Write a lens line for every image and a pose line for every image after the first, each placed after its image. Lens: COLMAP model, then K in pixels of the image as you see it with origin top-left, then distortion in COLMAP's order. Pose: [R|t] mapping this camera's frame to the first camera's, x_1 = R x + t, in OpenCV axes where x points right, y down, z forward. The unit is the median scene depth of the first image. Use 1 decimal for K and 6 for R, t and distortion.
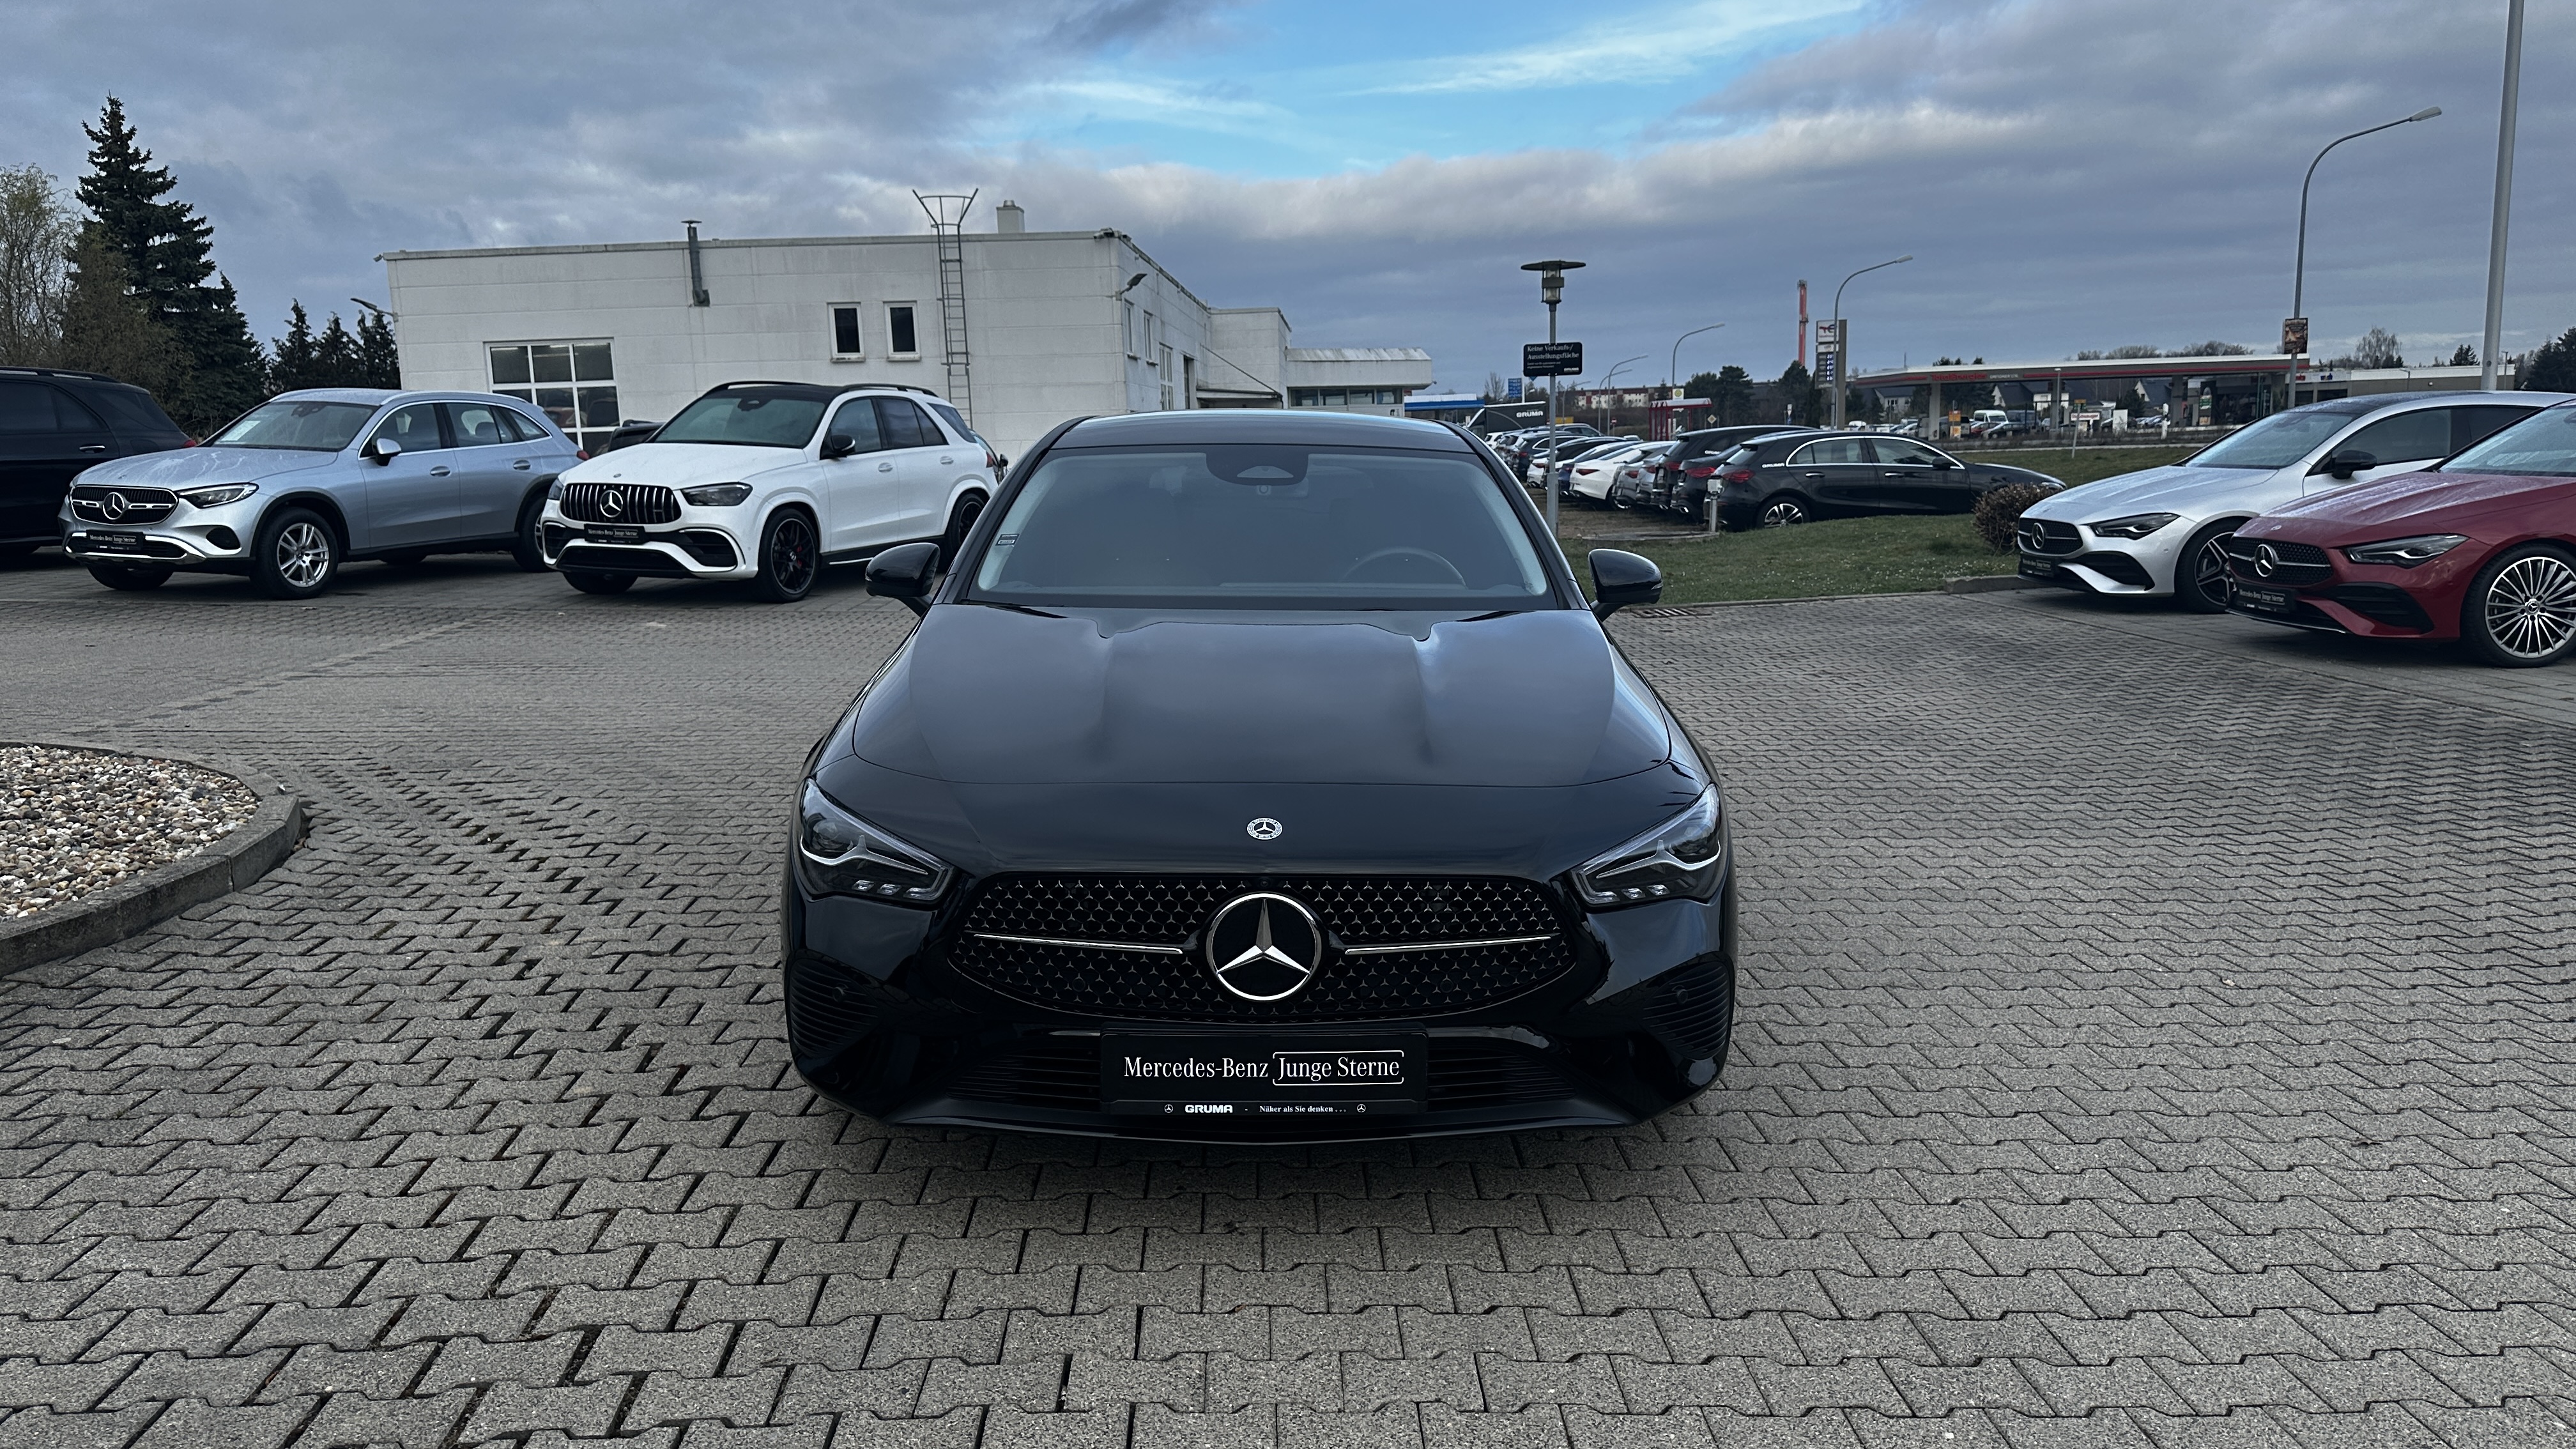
lens RADIAL K [[1829.5, 0, 1288.0], [0, 1829.5, 724.5], [0, 0, 1]] dist [0.056982, -0.079887]
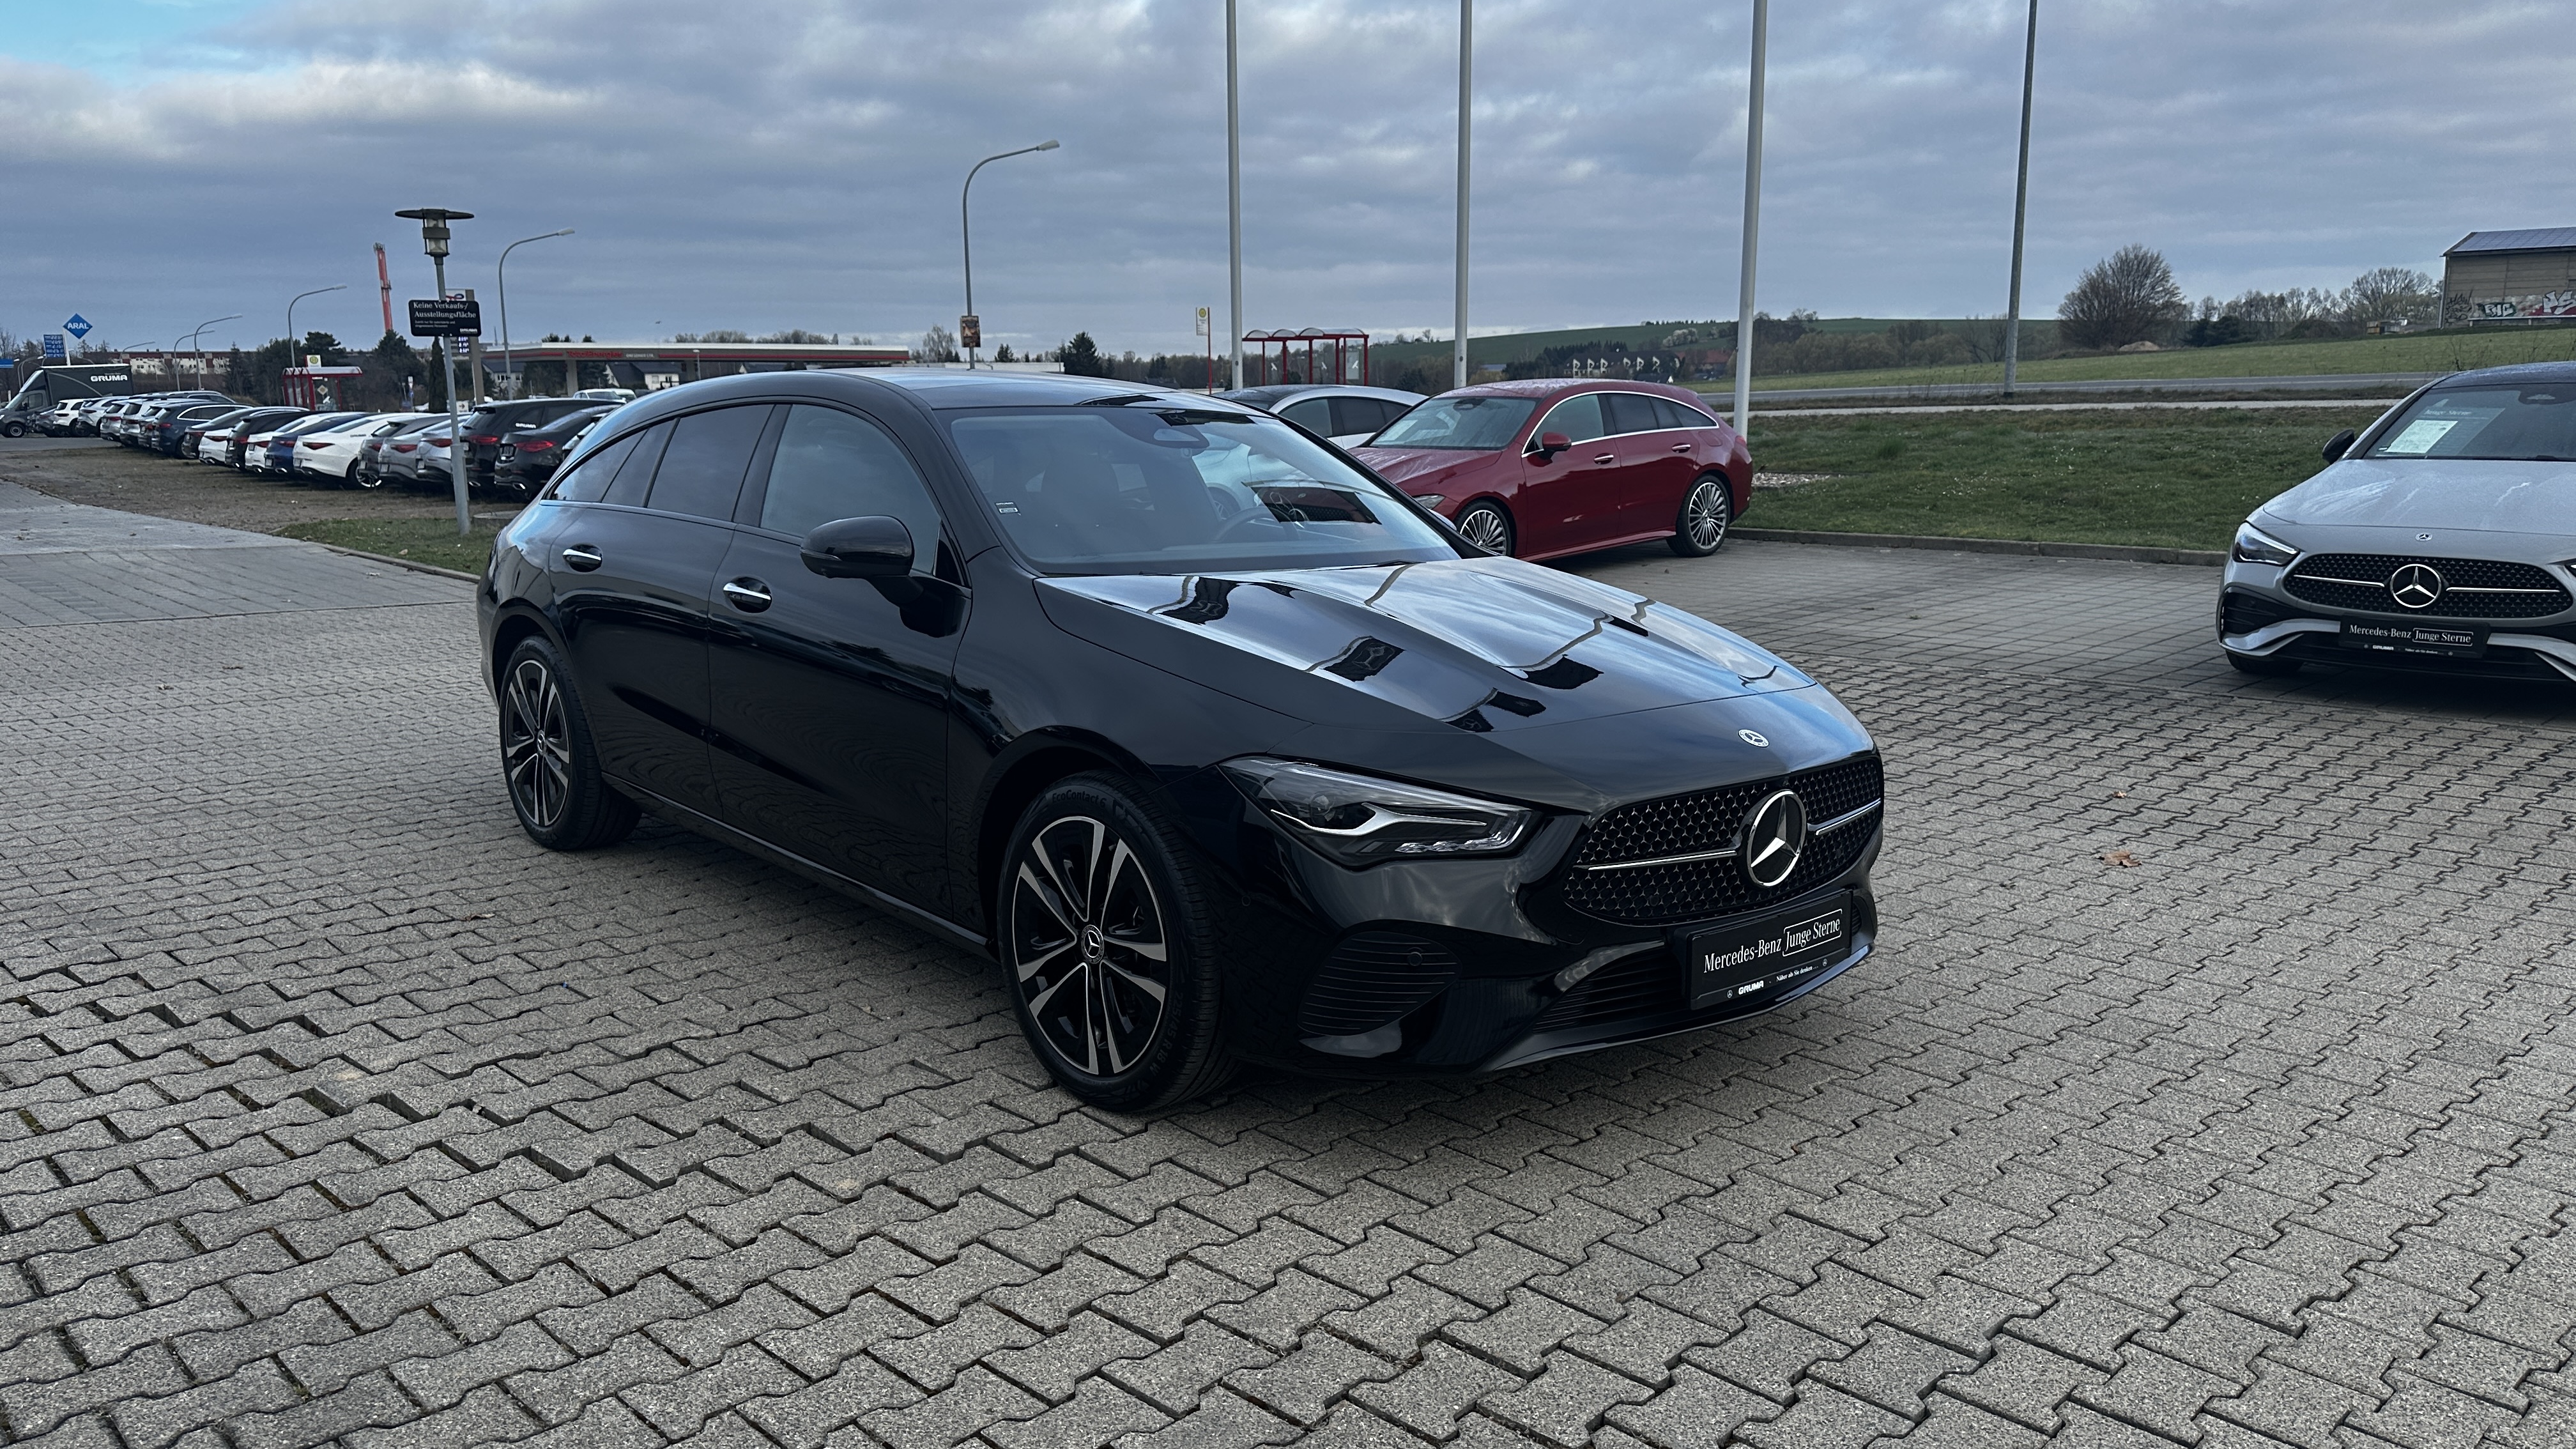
lens RADIAL K [[1829.5, 0, 1288.0], [0, 1829.5, 724.5], [0, 0, 1]] dist [0.056982, -0.079887]
pose [[0.745160, -0.103214, 0.658850, -0.728700], [0.094776, 0.994313, 0.048576, -0.027151], [-0.660117, 0.026246, 0.750704, 0.236193]]
